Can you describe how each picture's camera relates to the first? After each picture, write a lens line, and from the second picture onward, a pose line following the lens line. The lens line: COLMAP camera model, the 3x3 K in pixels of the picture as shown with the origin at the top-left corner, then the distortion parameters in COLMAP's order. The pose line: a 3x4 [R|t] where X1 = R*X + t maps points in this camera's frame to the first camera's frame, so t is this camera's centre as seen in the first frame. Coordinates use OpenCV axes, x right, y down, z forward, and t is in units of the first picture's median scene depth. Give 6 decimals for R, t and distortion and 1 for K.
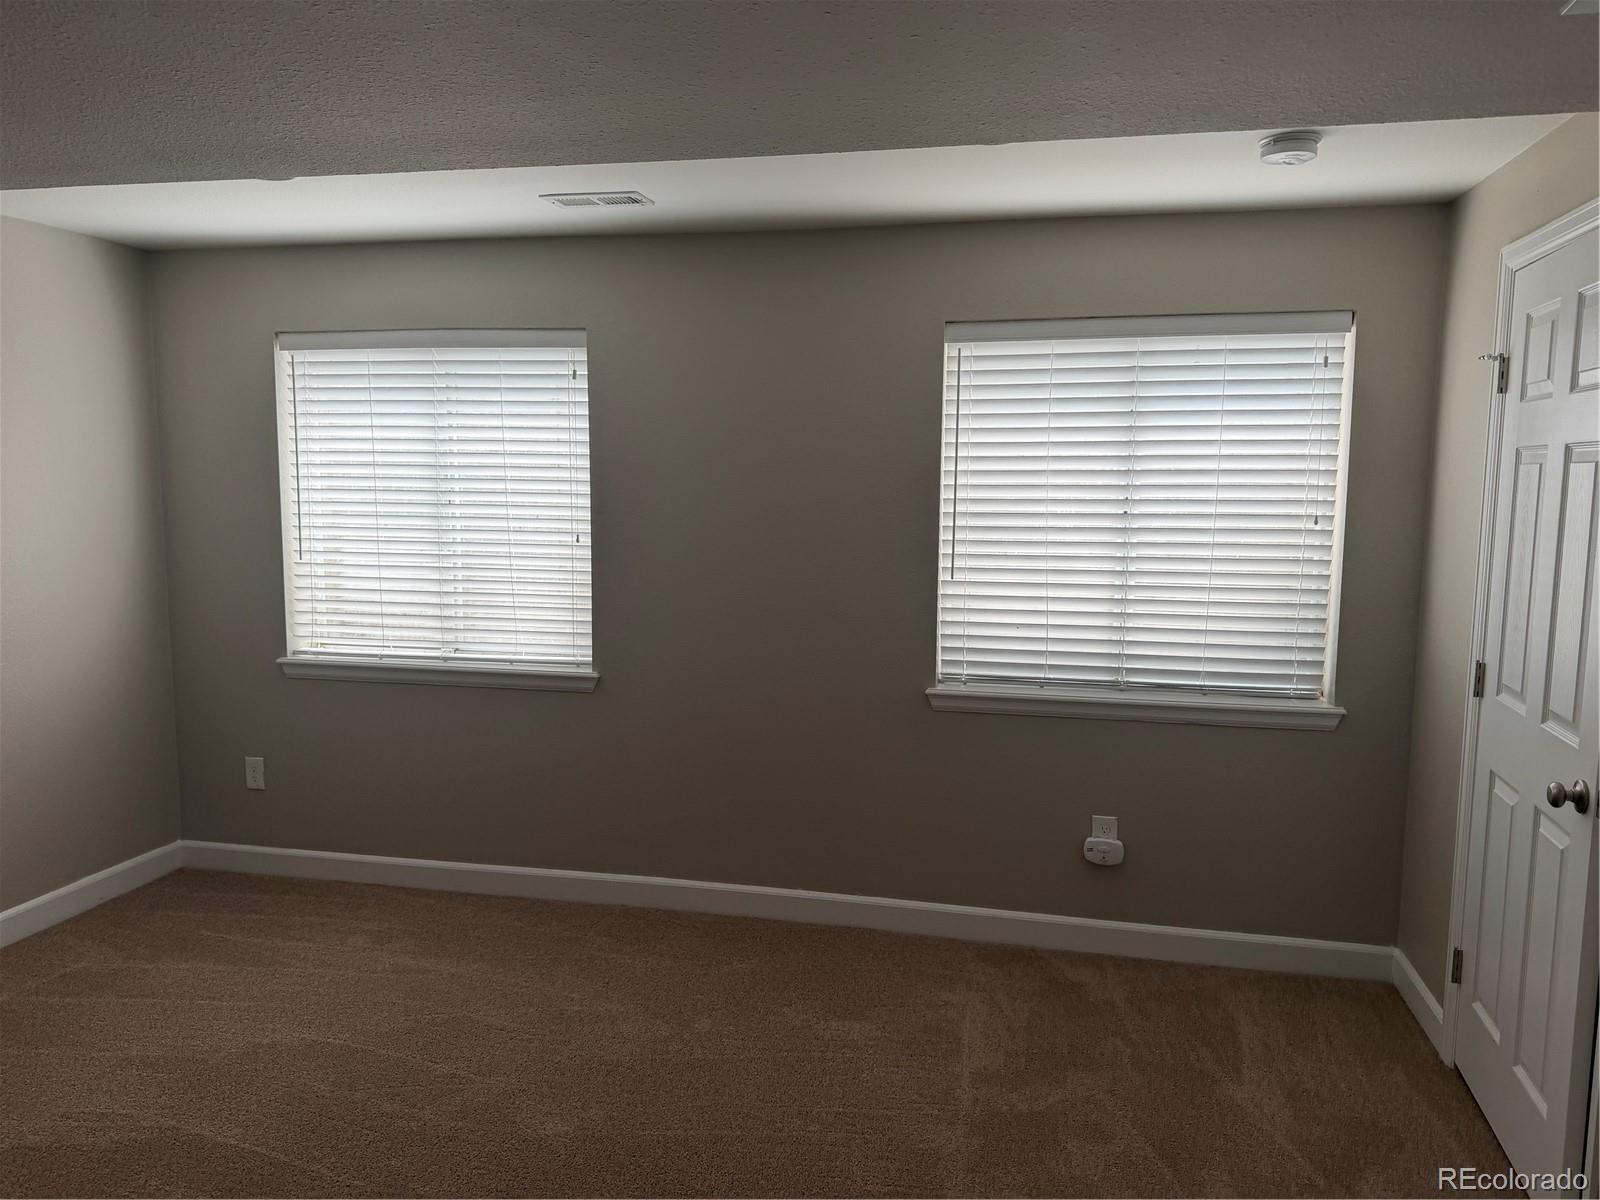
lens RADIAL K [[1146.8, 0, 795.4], [0, 1146.8, 606.9], [0, 0, 1]] dist [0.095217, -0.090310]
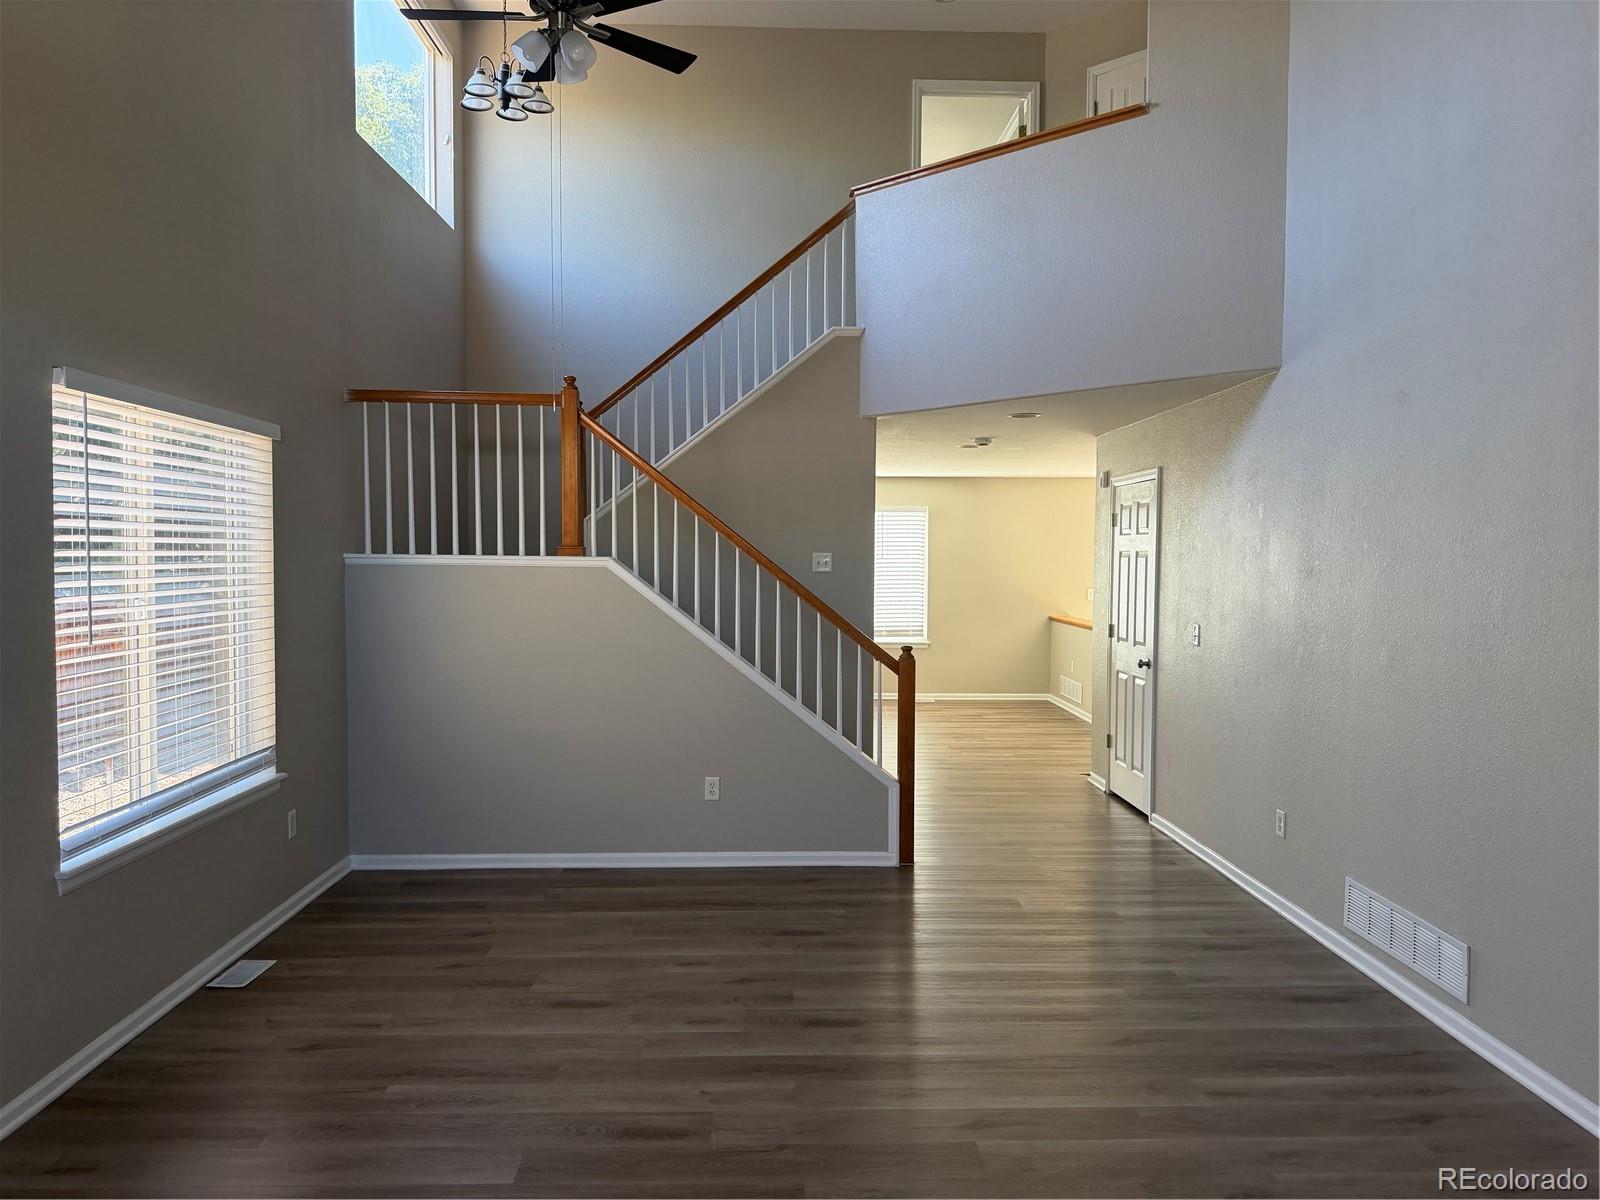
lens RADIAL K [[1146.8, 0, 804.5], [0, 1146.8, 598.6], [0, 0, 1]] dist [0.095217, -0.090310]
pose [[0.957219, -0.012746, 0.289083, -0.976718], [0.035864, 0.996552, -0.074815, 0.166582], [-0.287132, 0.081982, 0.954376, -1.511255]]
